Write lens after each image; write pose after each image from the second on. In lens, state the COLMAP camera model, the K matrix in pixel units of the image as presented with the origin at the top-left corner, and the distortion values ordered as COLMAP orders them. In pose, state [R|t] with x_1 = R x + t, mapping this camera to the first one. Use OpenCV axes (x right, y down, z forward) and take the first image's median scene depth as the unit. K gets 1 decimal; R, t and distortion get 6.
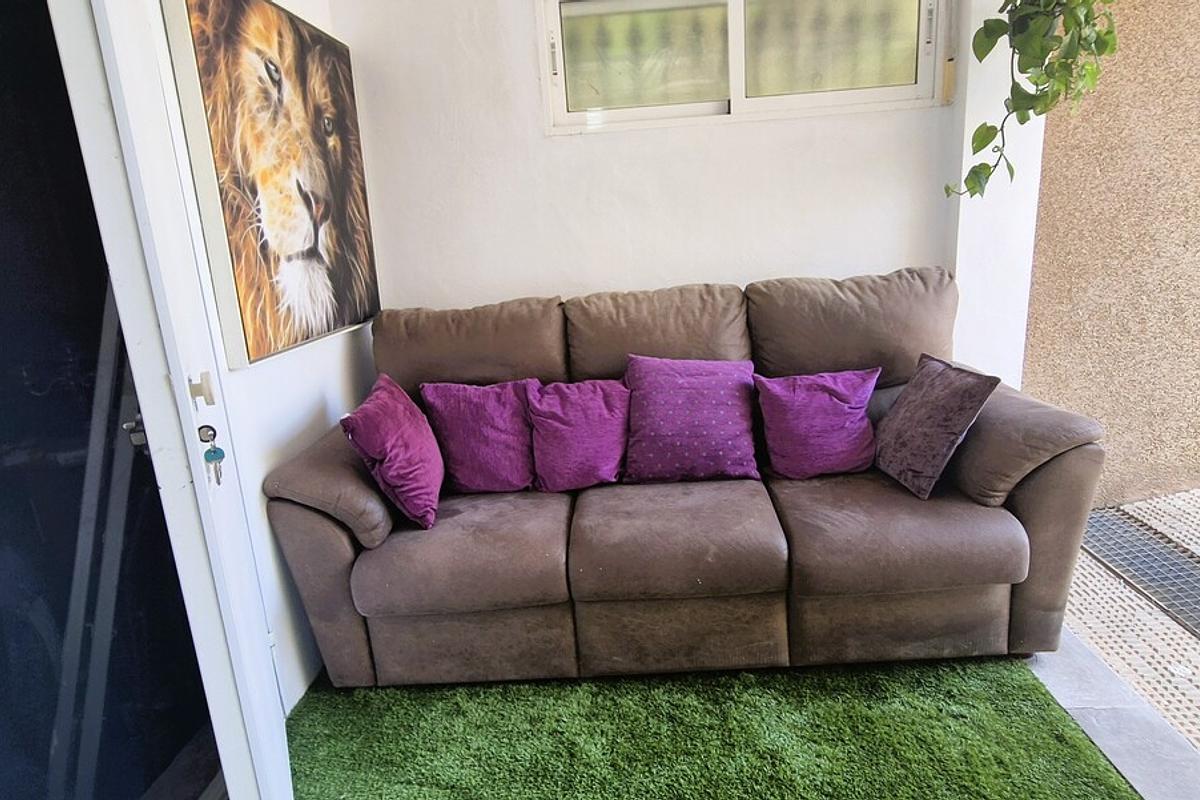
lens RADIAL K [[735.7, 0, 611.8], [0, 735.7, 403.7], [0, 0, 1]] dist [0.002191, -0.001511]
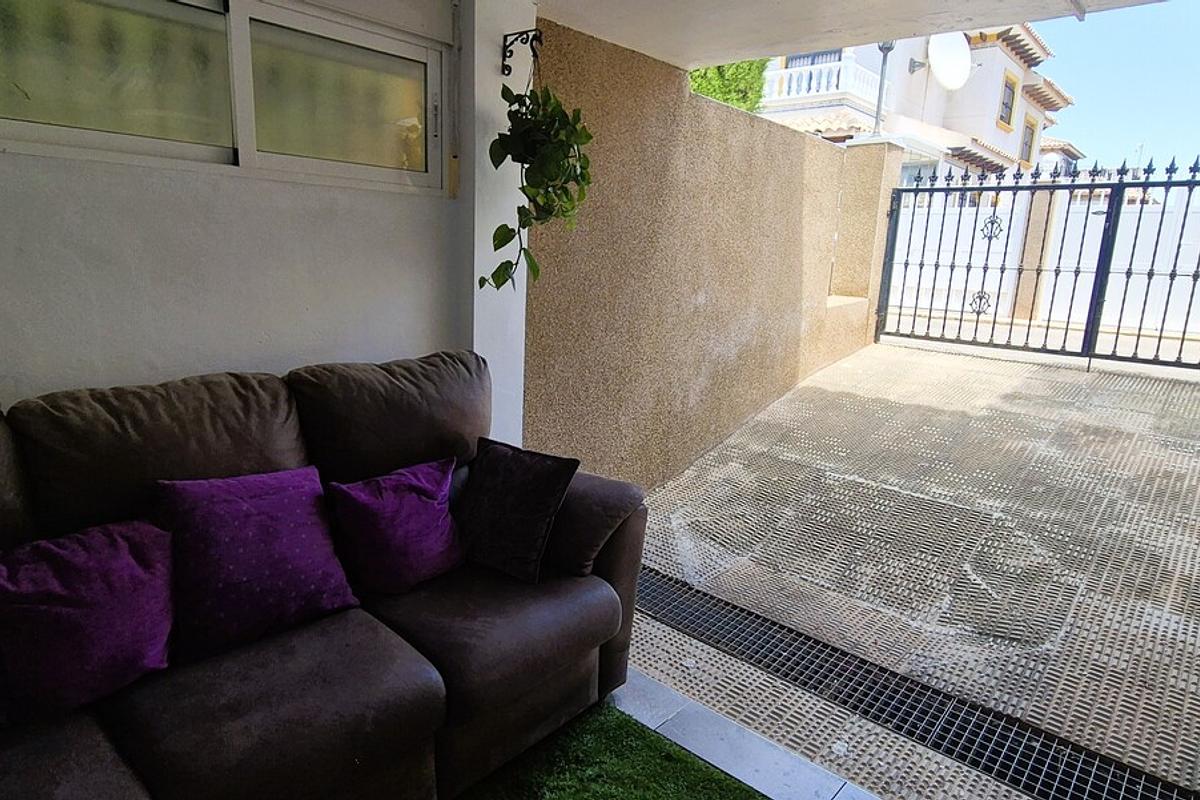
lens RADIAL K [[719.0, 0, 635.8], [0, 719.0, 397.4], [0, 0, 1]] dist [-0.001143, -0.002133]
pose [[0.617659, -0.057142, 0.784367, -0.235814], [0.104396, 0.994488, -0.009759, -0.093802], [-0.779486, 0.087912, 0.620220, 0.204045]]
